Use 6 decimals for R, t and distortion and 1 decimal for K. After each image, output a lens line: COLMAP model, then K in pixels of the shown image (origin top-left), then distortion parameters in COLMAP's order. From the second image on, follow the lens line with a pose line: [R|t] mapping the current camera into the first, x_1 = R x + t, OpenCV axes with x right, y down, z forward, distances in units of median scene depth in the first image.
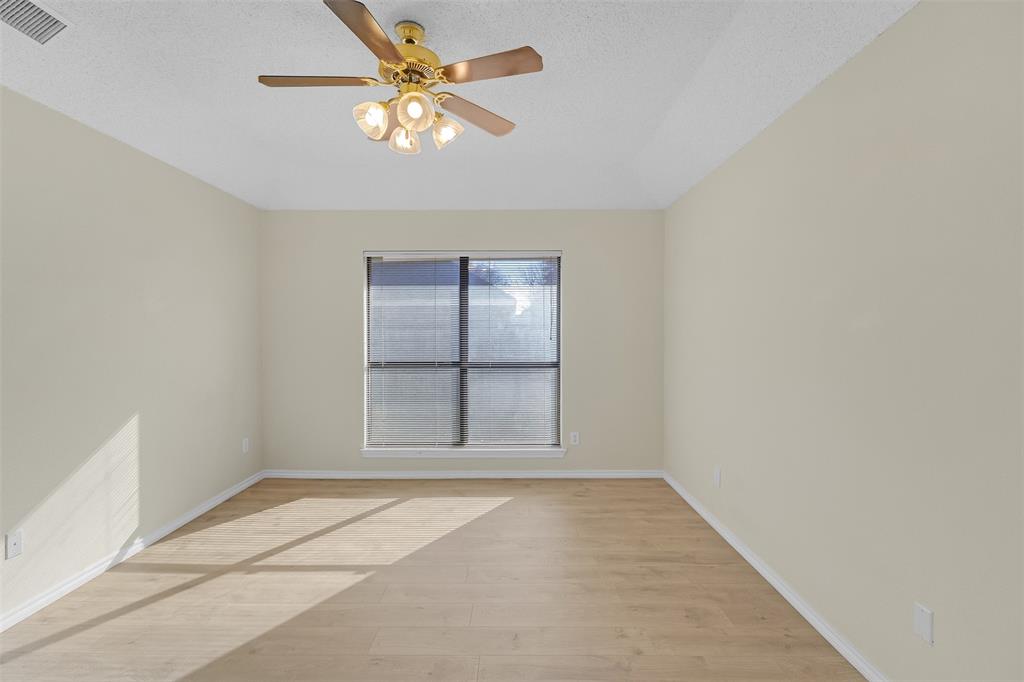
lens RADIAL K [[482.9, 0, 530.6], [0, 482.9, 340.7], [0, 0, 1]] dist [-0.001416, -0.000159]
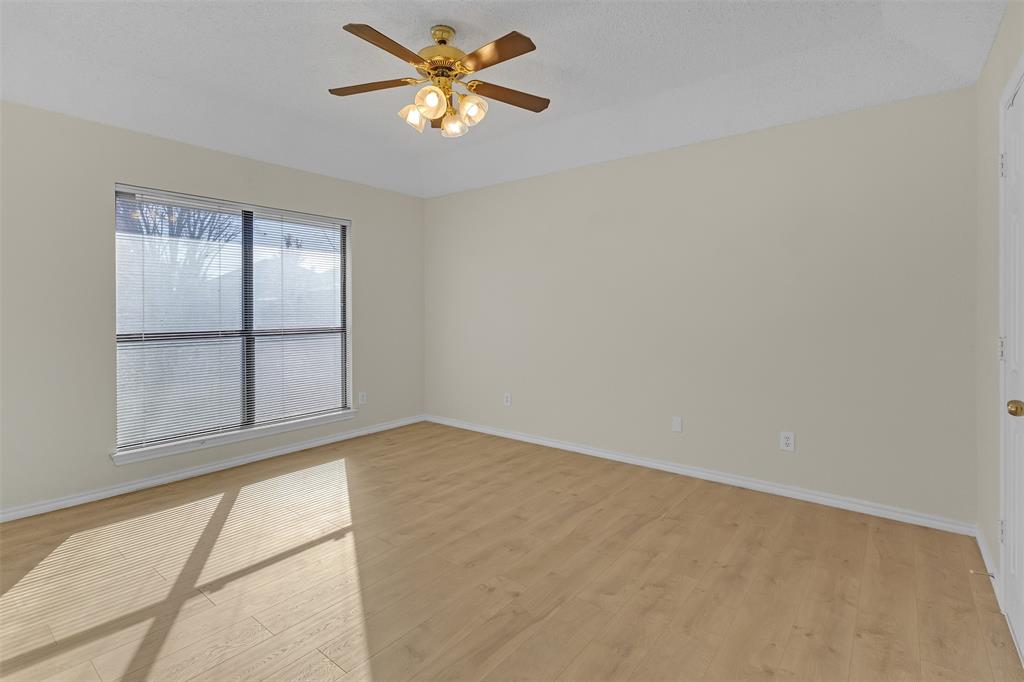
lens RADIAL K [[493.7, 0, 502.2], [0, 493.7, 310.8], [0, 0, 1]] dist [0.002323, 0.000640]
pose [[0.630178, -0.005344, 0.776433, -0.563500], [0.017558, 0.999819, -0.007369, 0.023688], [-0.776253, 0.018276, 0.630157, 0.072673]]
